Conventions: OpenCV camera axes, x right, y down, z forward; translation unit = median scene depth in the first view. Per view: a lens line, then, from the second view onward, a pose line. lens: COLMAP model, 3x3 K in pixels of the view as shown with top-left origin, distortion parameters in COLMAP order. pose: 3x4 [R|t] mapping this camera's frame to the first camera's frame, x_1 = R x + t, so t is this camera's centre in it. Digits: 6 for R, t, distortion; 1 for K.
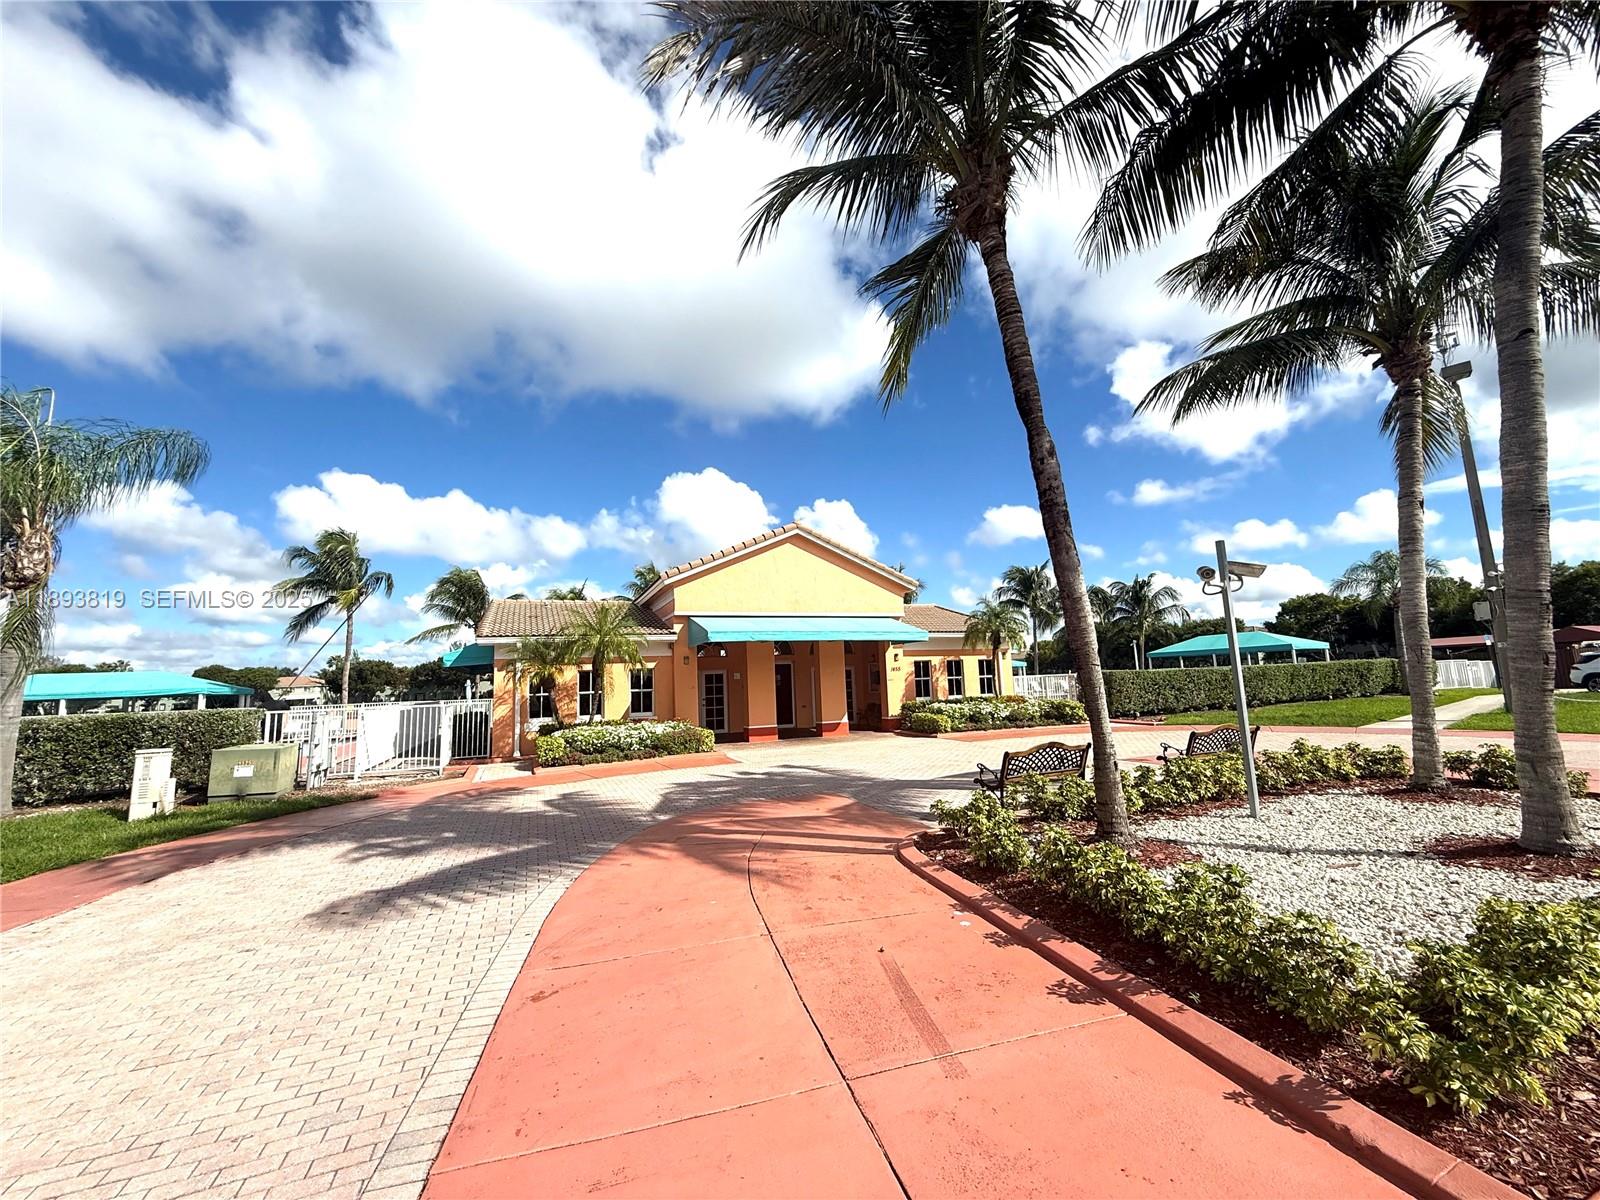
lens RADIAL K [[635.9, 0, 800.0], [0, 635.9, 600.0], [0, 0, 1]] dist [-0.000842, -0.000190]
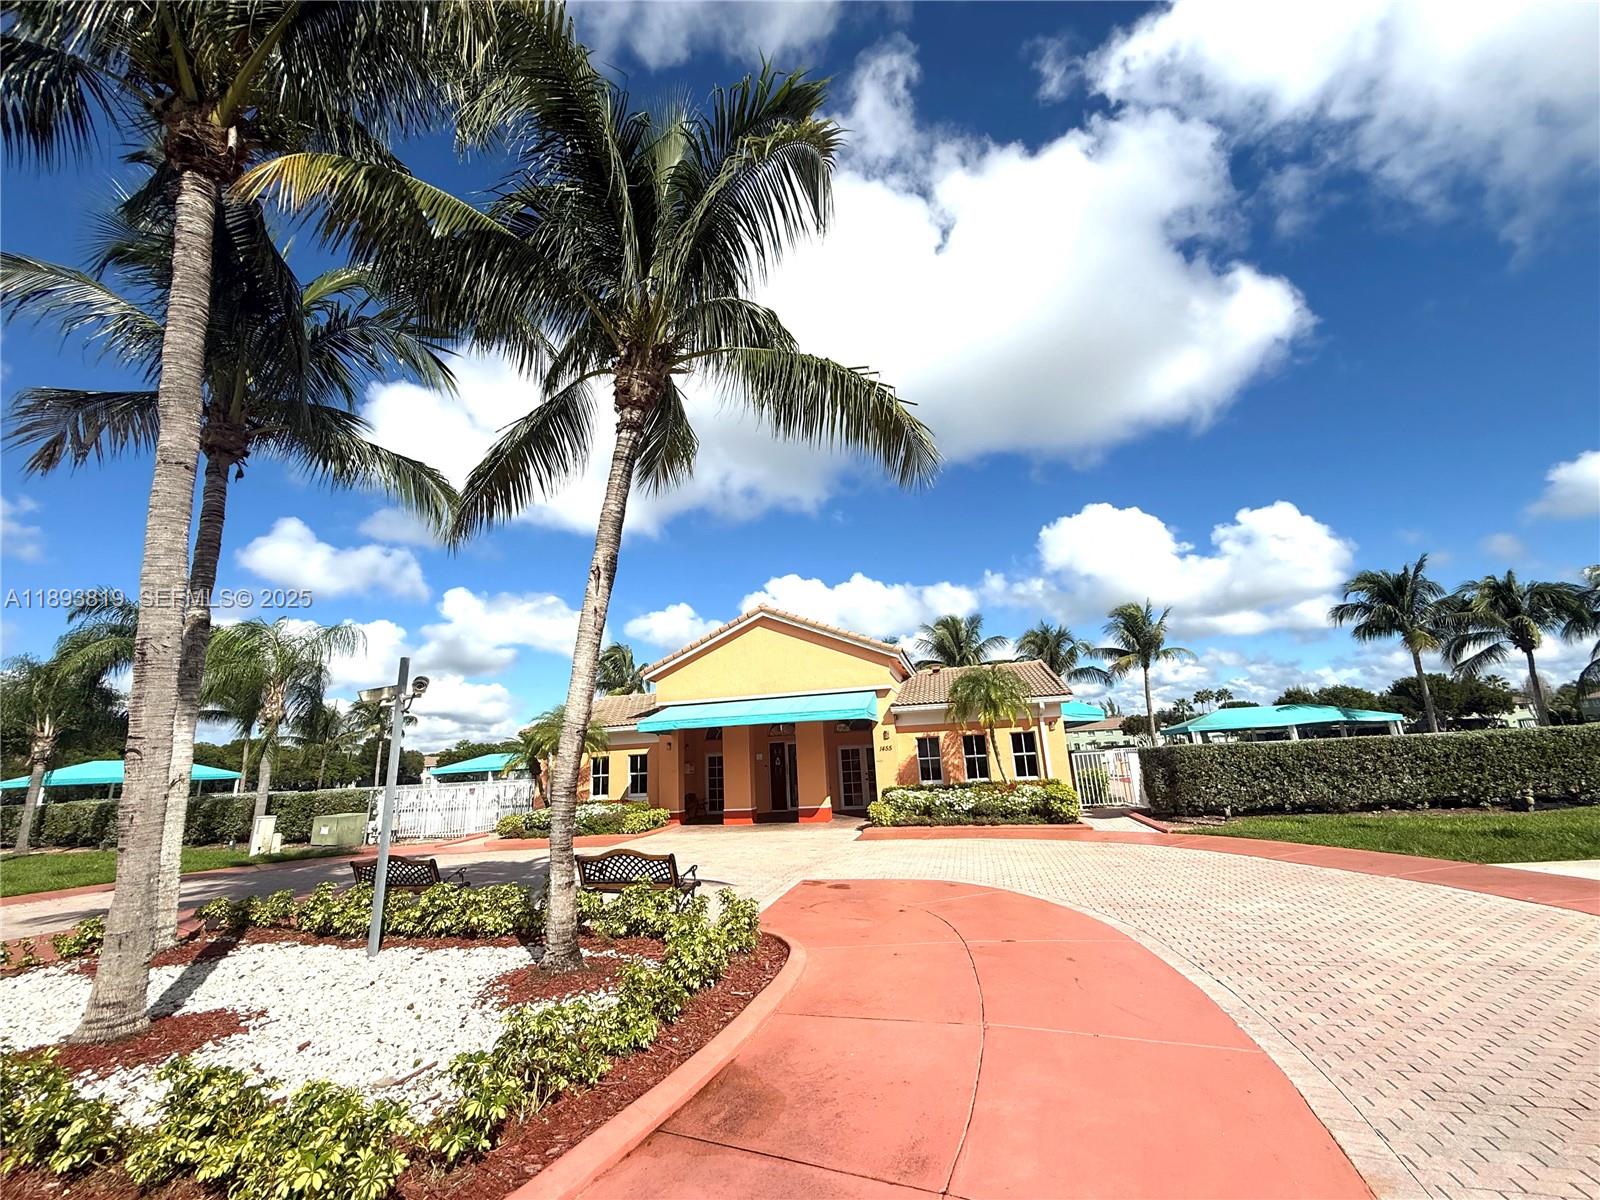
lens RADIAL K [[635.9, 0, 800.0], [0, 635.9, 600.0], [0, 0, 1]] dist [-0.000842, -0.000190]
pose [[0.805727, -0.148263, -0.573430, 0.590885], [0.095592, 0.988022, -0.121142, -0.001437], [0.584522, 0.042792, 0.810248, 0.188095]]
